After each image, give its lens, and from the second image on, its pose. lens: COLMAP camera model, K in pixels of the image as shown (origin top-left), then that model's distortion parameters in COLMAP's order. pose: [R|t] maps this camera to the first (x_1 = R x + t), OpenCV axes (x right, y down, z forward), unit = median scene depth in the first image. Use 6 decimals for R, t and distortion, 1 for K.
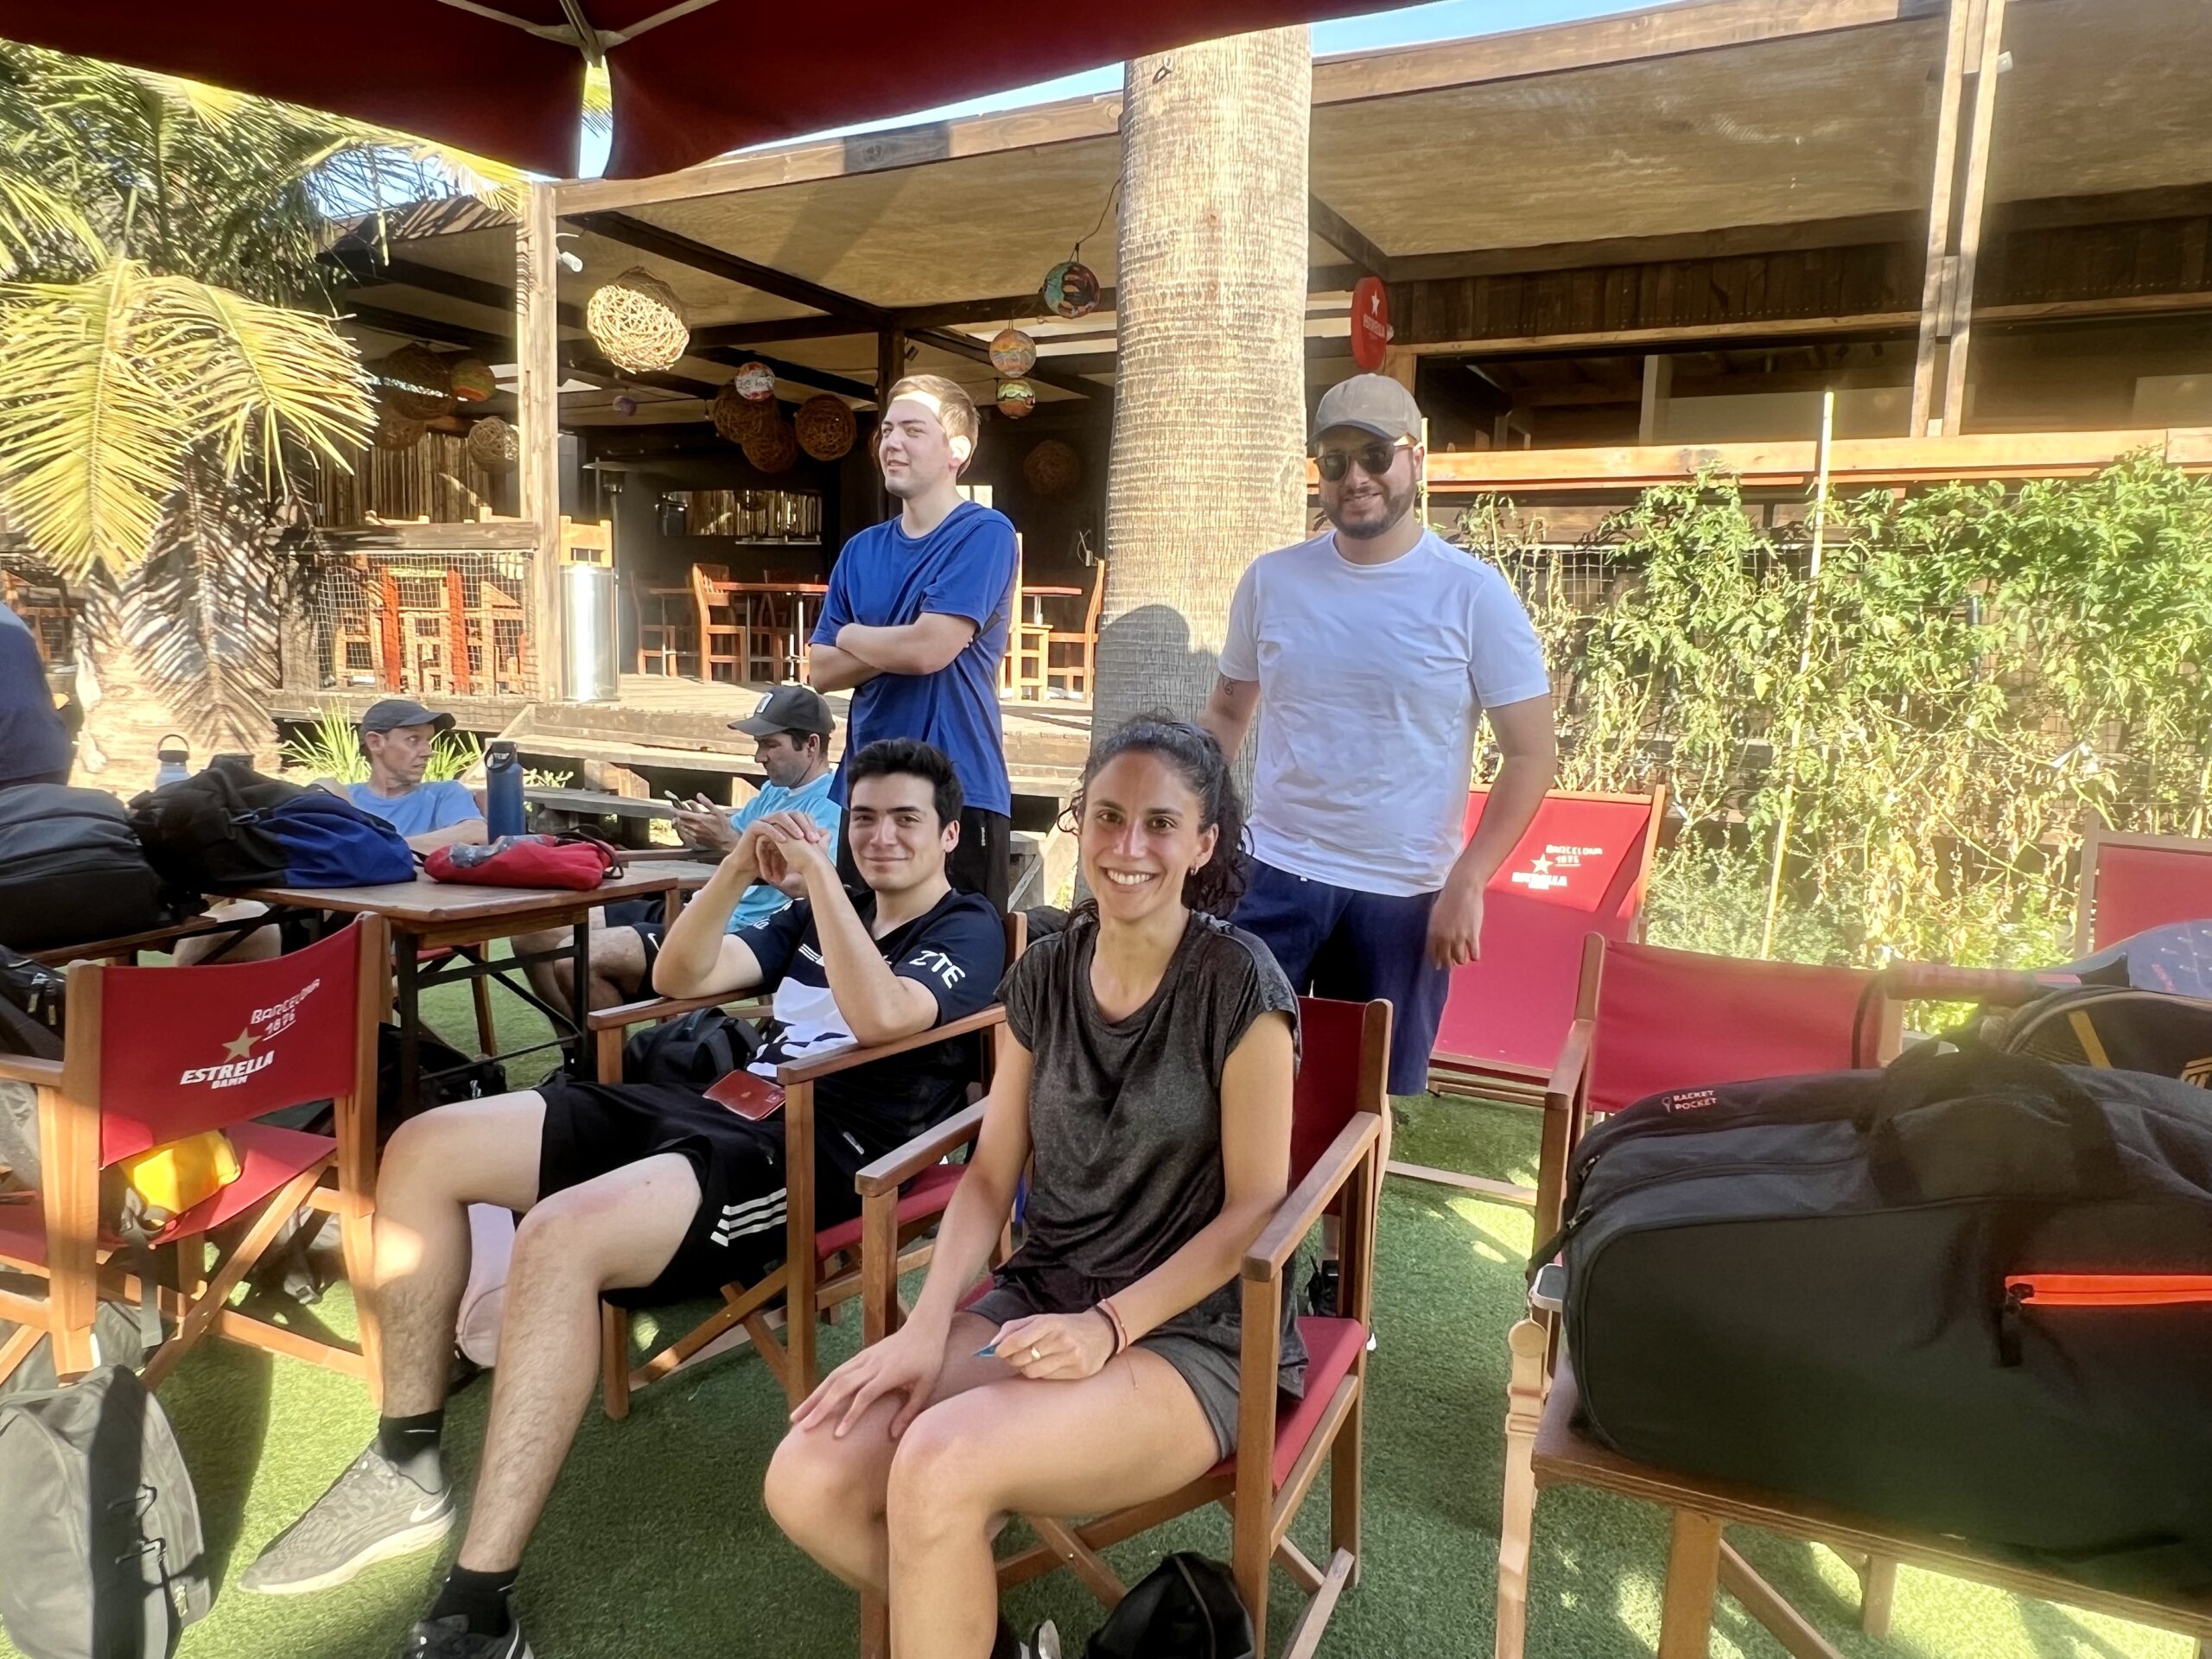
lens RADIAL K [[1518.3, 0, 1109.5], [0, 1518.3, 826.9], [0, 0, 1]] dist [-0.003522, -0.001795]
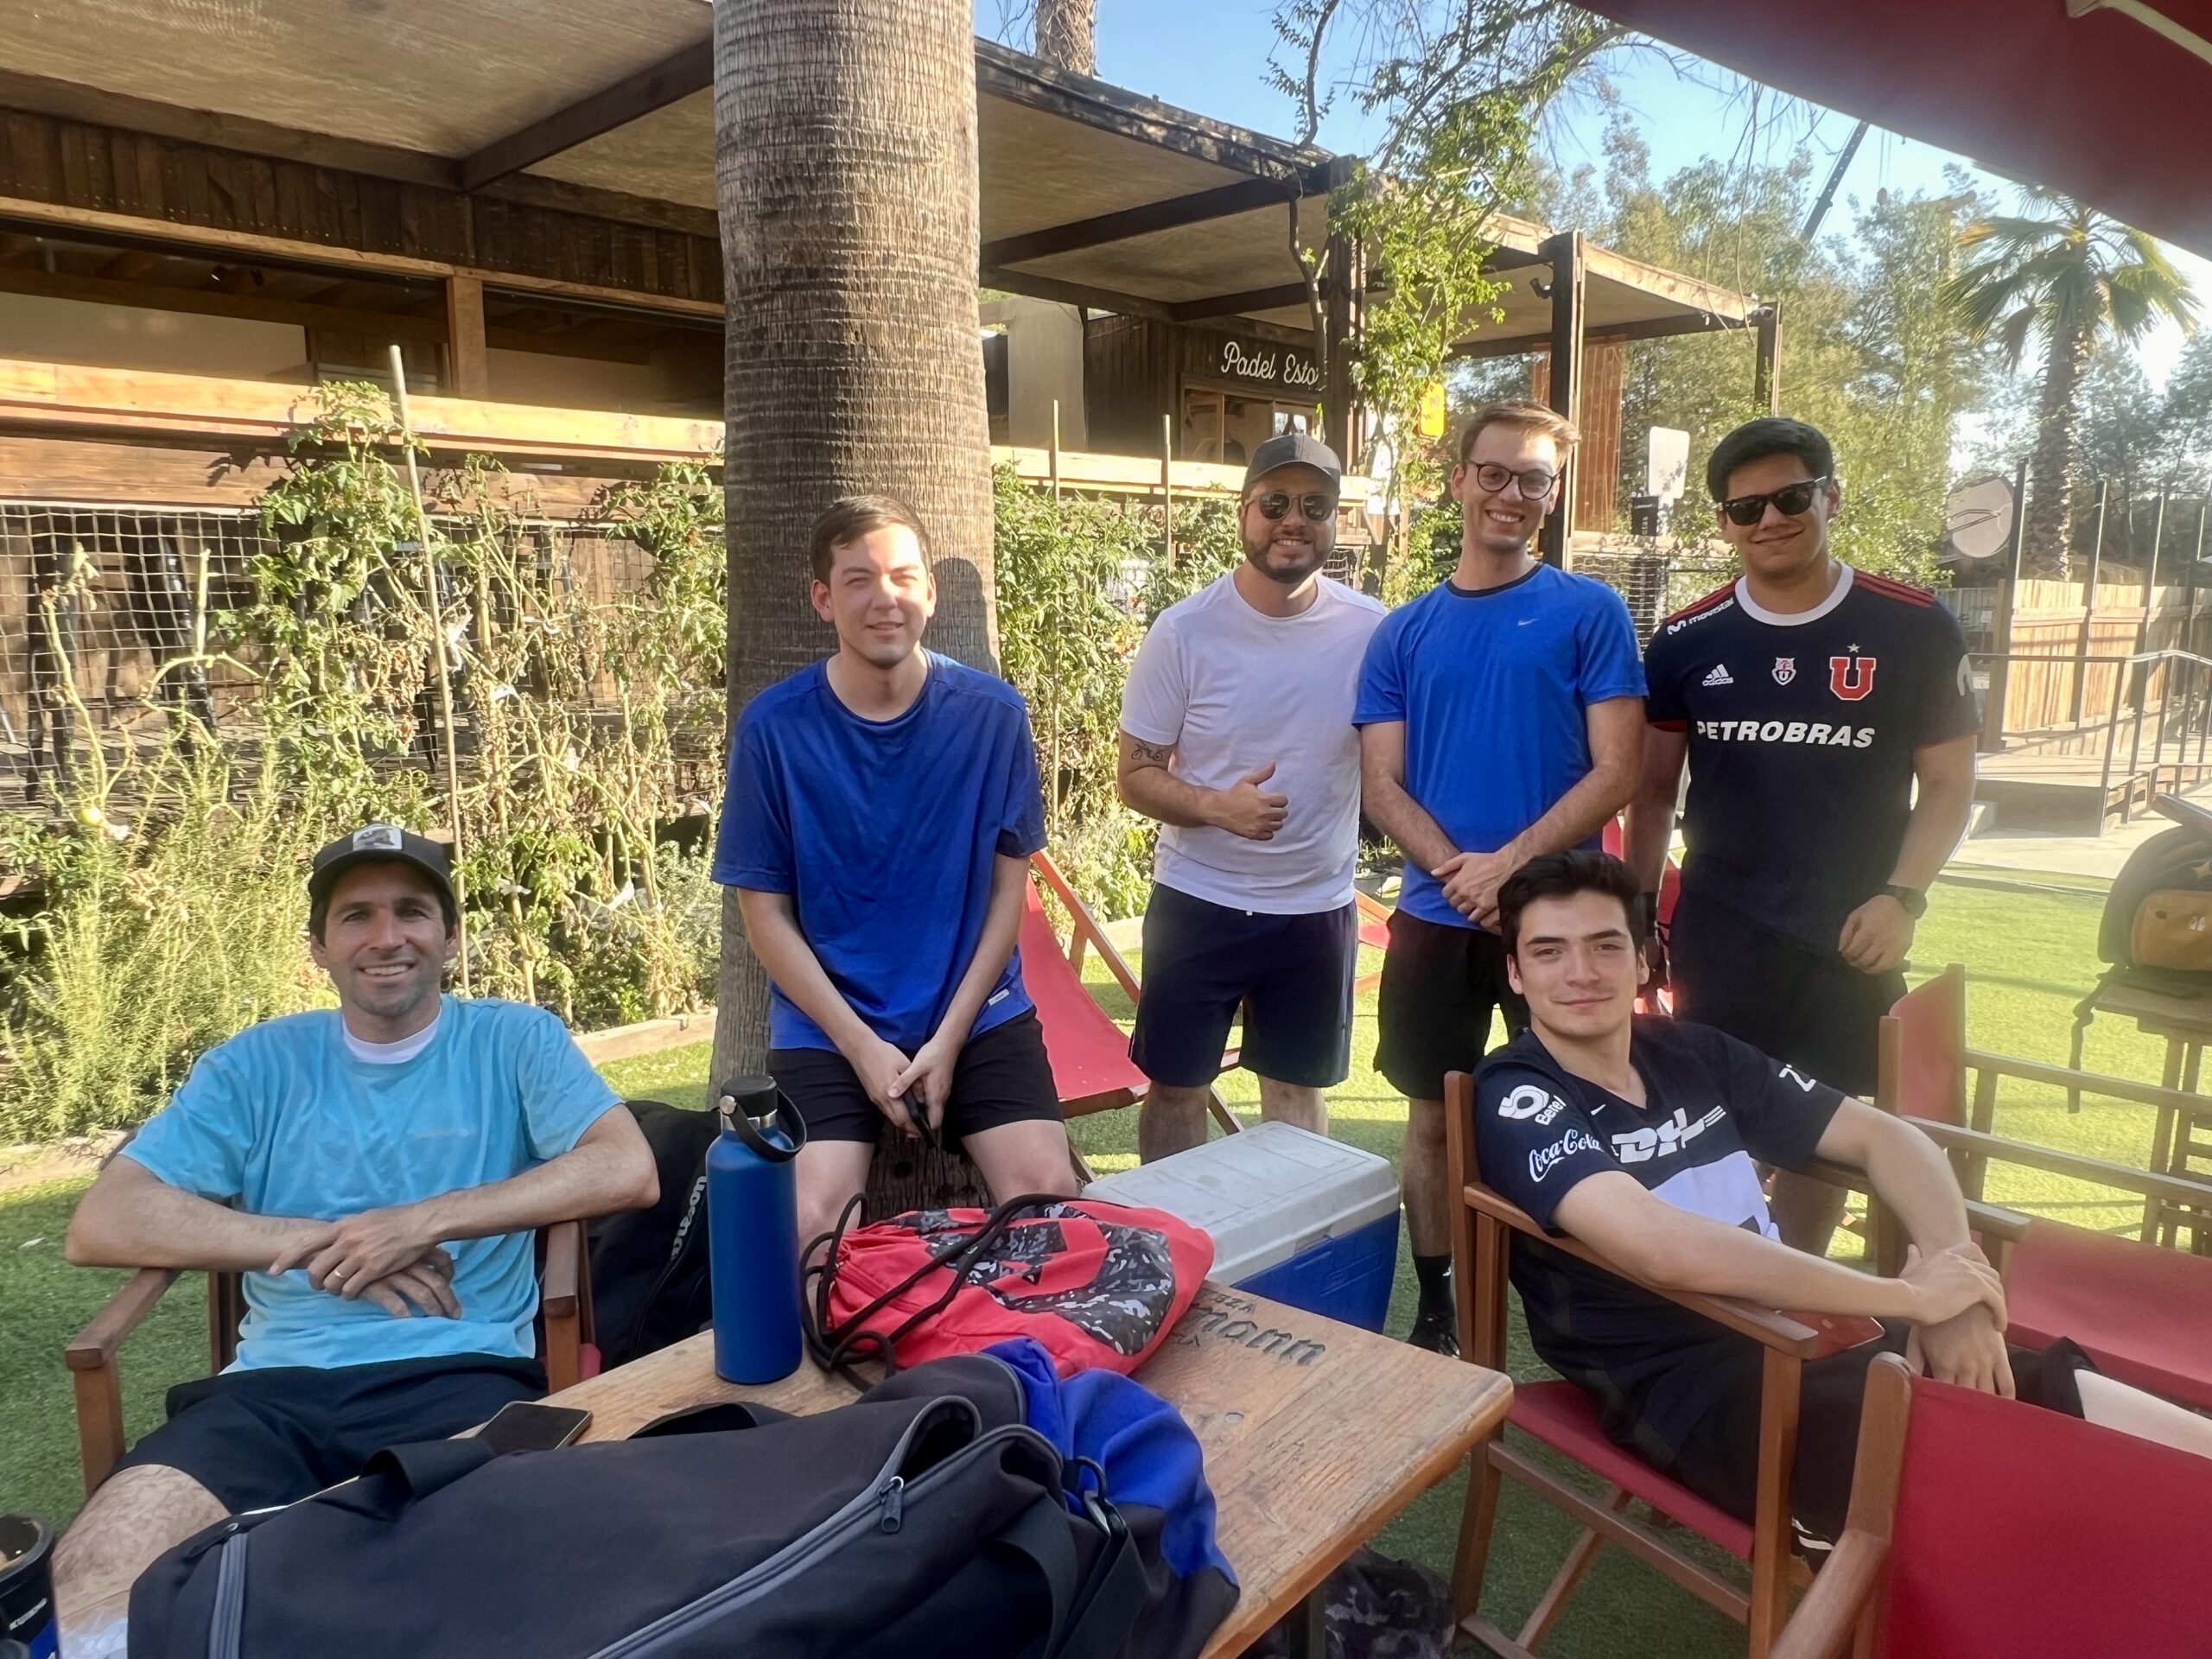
lens RADIAL K [[1518.3, 0, 1108.9], [0, 1518.3, 835.8], [0, 0, 1]] dist [-0.003522, -0.001795]
pose [[0.307273, -0.171666, 0.936010, -0.434476], [0.120084, 0.982727, 0.140813, -0.095770], [-0.944015, 0.069131, 0.322579, 0.449142]]
